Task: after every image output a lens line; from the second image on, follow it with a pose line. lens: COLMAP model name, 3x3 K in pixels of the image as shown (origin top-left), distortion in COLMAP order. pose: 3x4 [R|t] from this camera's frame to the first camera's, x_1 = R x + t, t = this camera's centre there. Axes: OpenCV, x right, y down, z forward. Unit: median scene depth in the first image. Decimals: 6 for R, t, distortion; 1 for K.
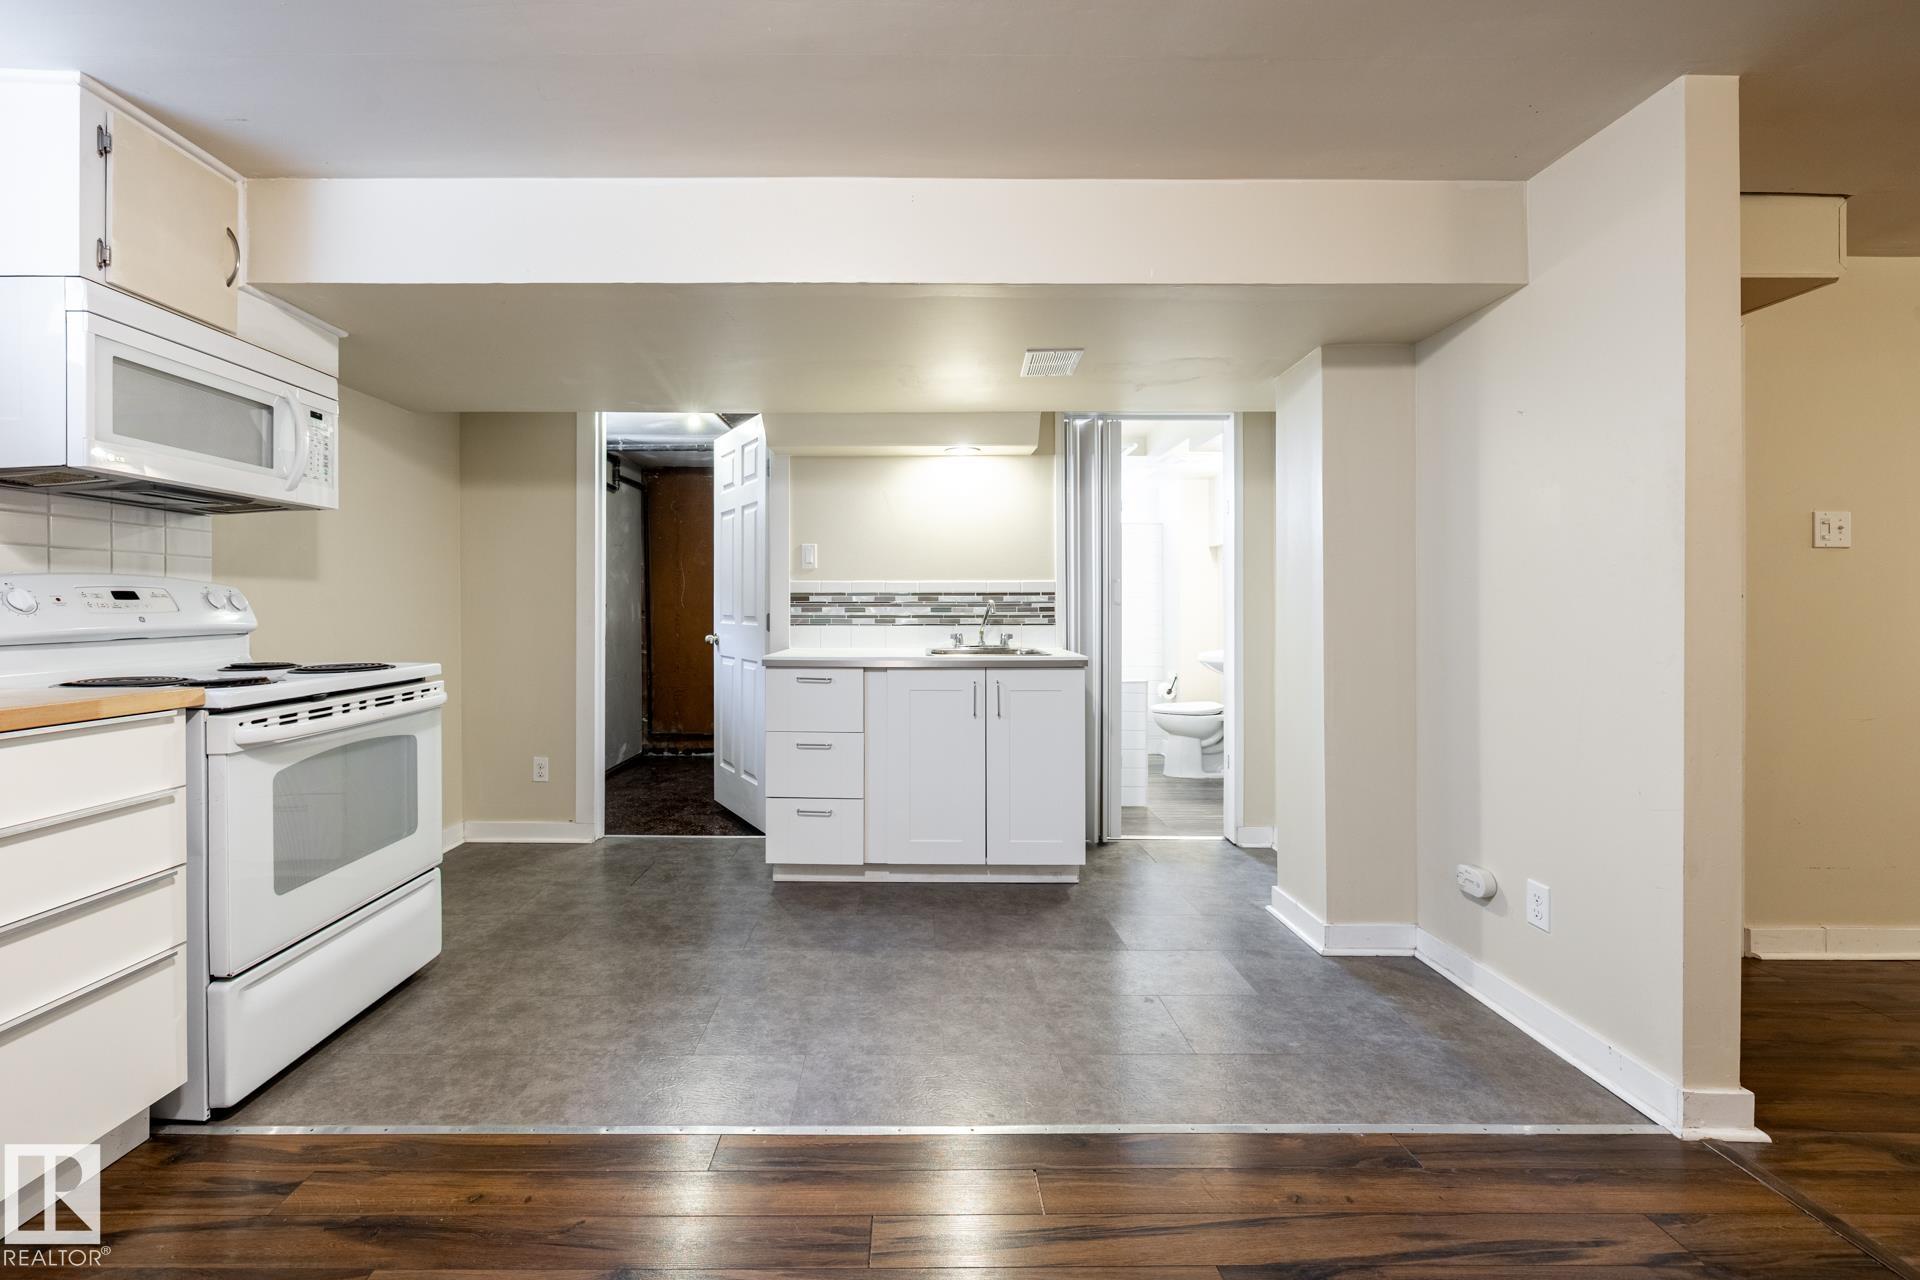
lens RADIAL K [[813.7, 0, 902.7], [0, 813.7, 620.4], [0, 0, 1]] dist [-0.000310, 0.001251]
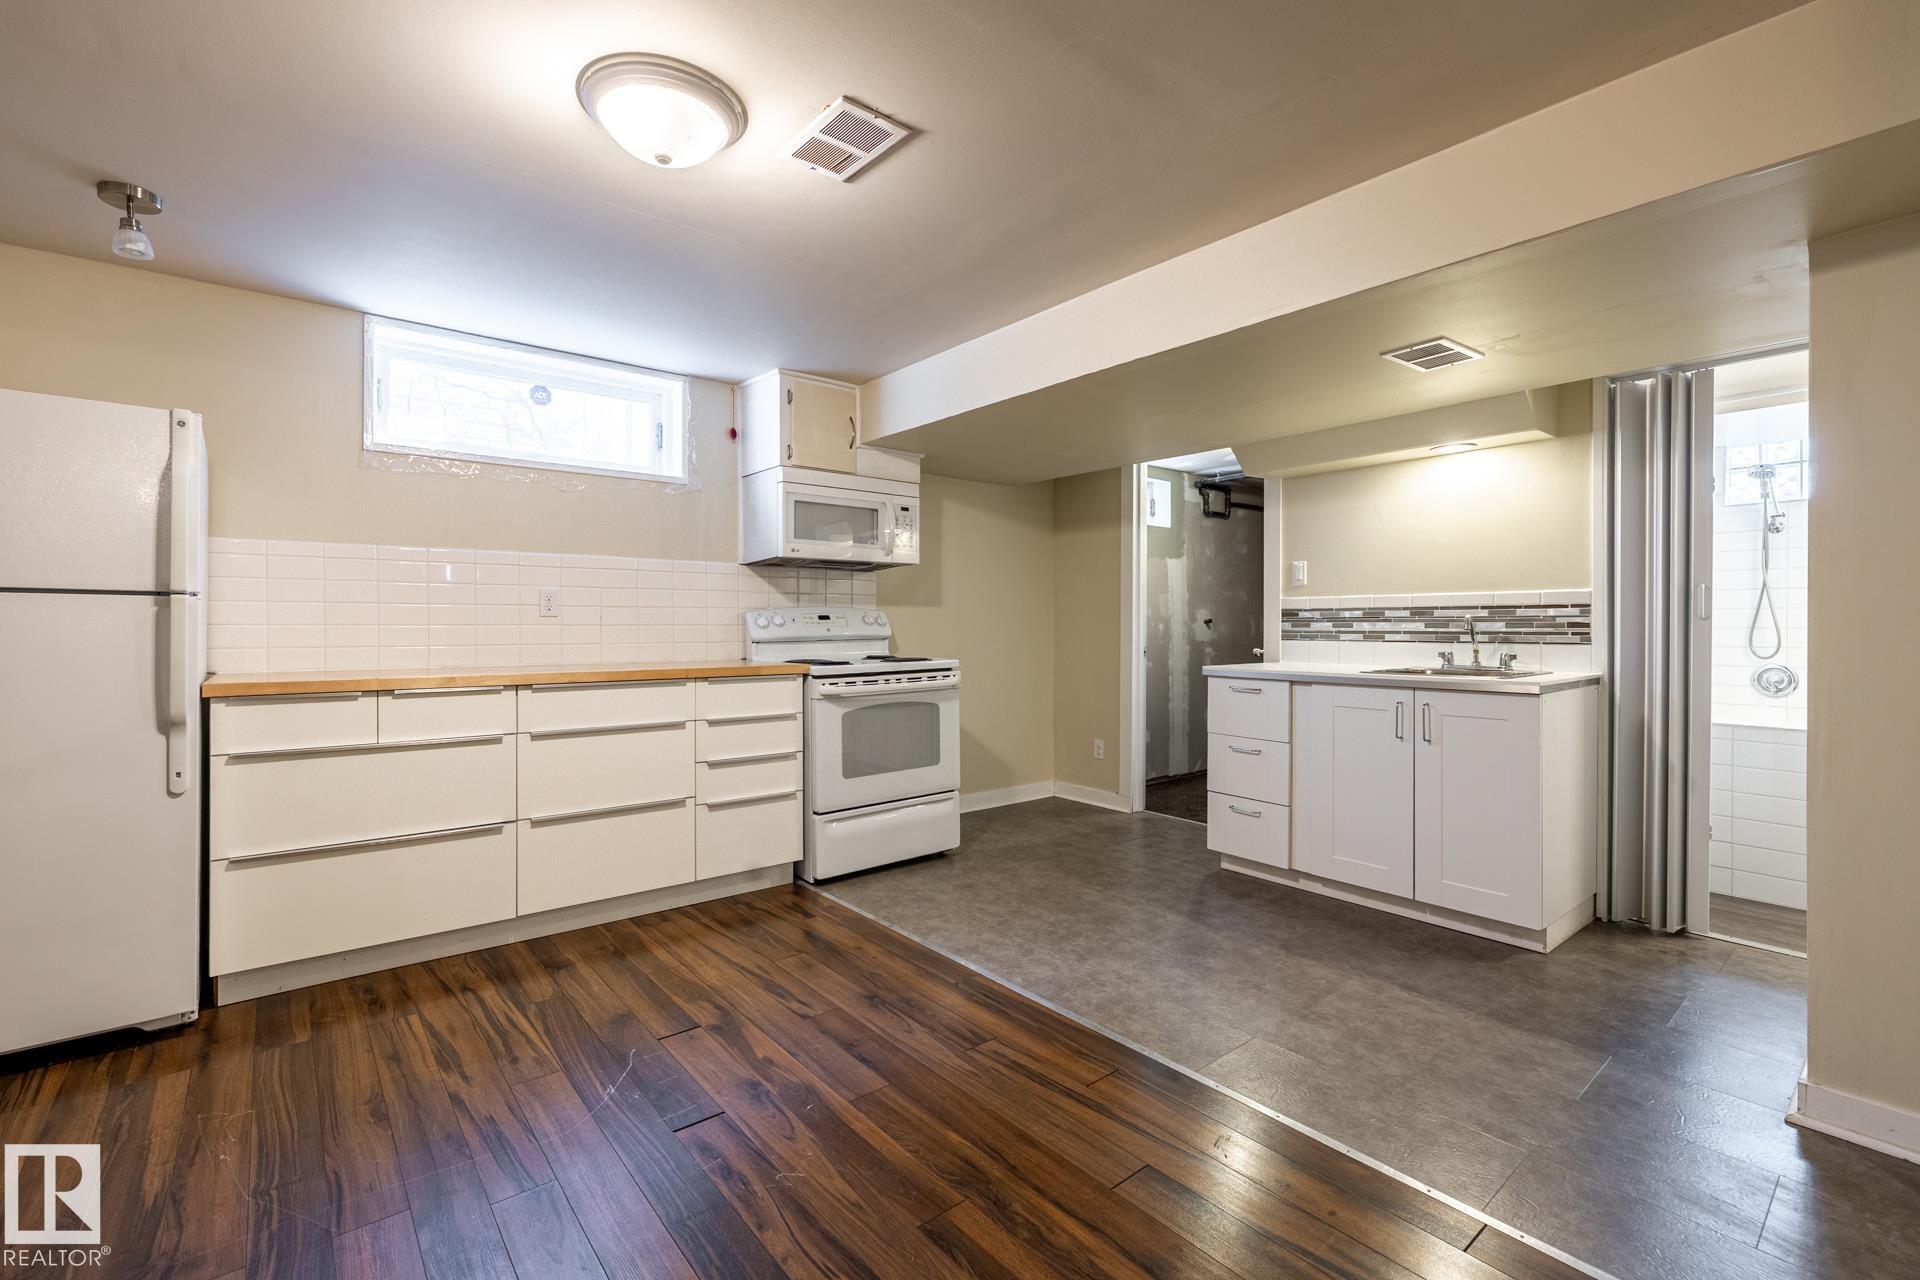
lens RADIAL K [[813.7, 0, 948.5], [0, 813.7, 648.8], [0, 0, 1]] dist [-0.000310, 0.001251]
pose [[0.638132, 0.024102, -0.769550, 0.590775], [-0.010746, 0.999691, 0.022399, -0.002043], [0.769852, -0.006024, 0.638194, -0.002541]]
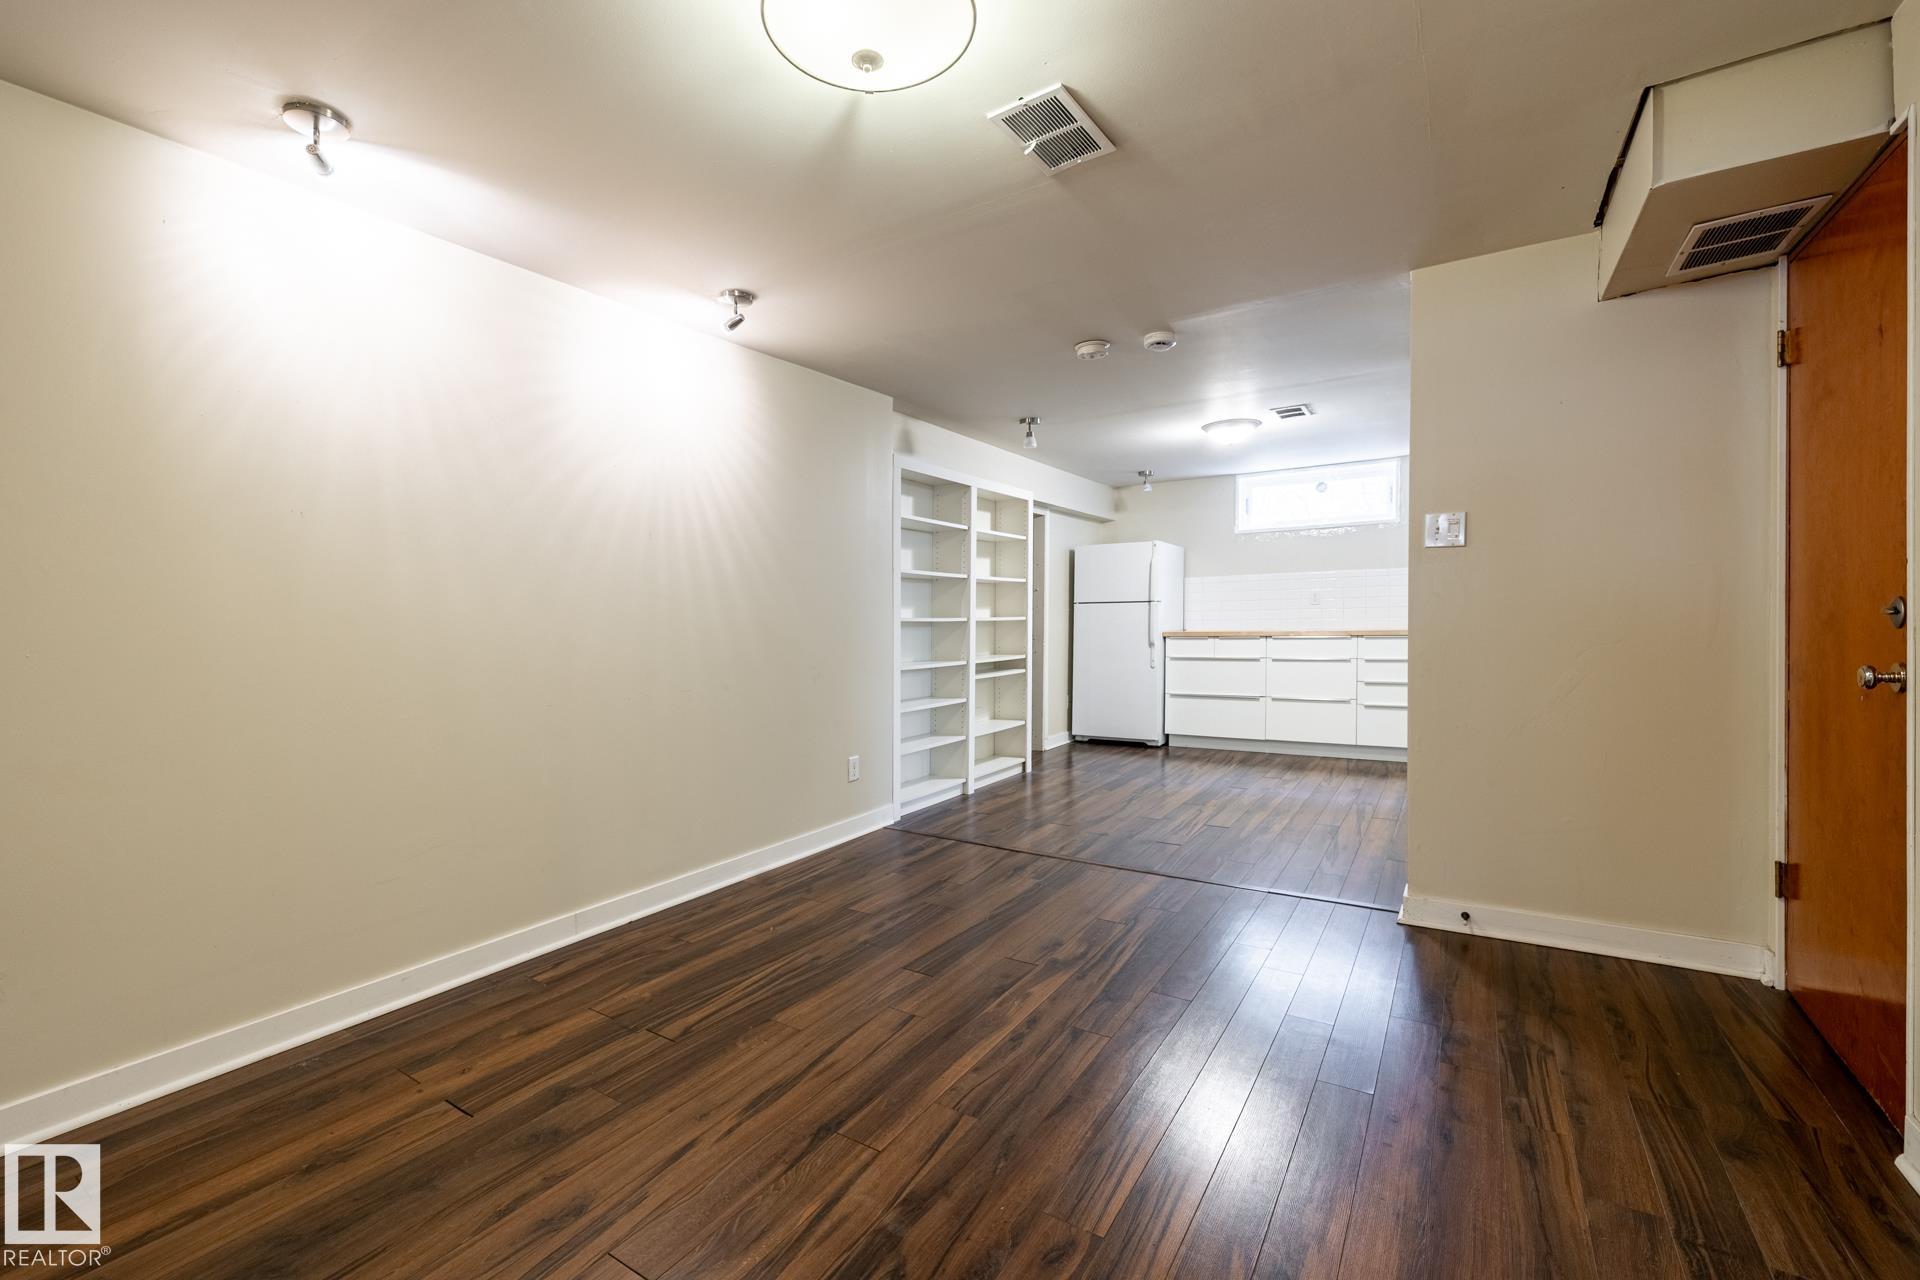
lens RADIAL K [[813.7, 0, 958.9], [0, 813.7, 632.9], [0, 0, 1]] dist [-0.000310, 0.001251]
pose [[-0.524118, 0.014765, -0.851518, 1.926494], [0.008574, 0.999891, 0.012060, 0.030073], [0.851603, -0.000980, -0.524187, 0.736385]]
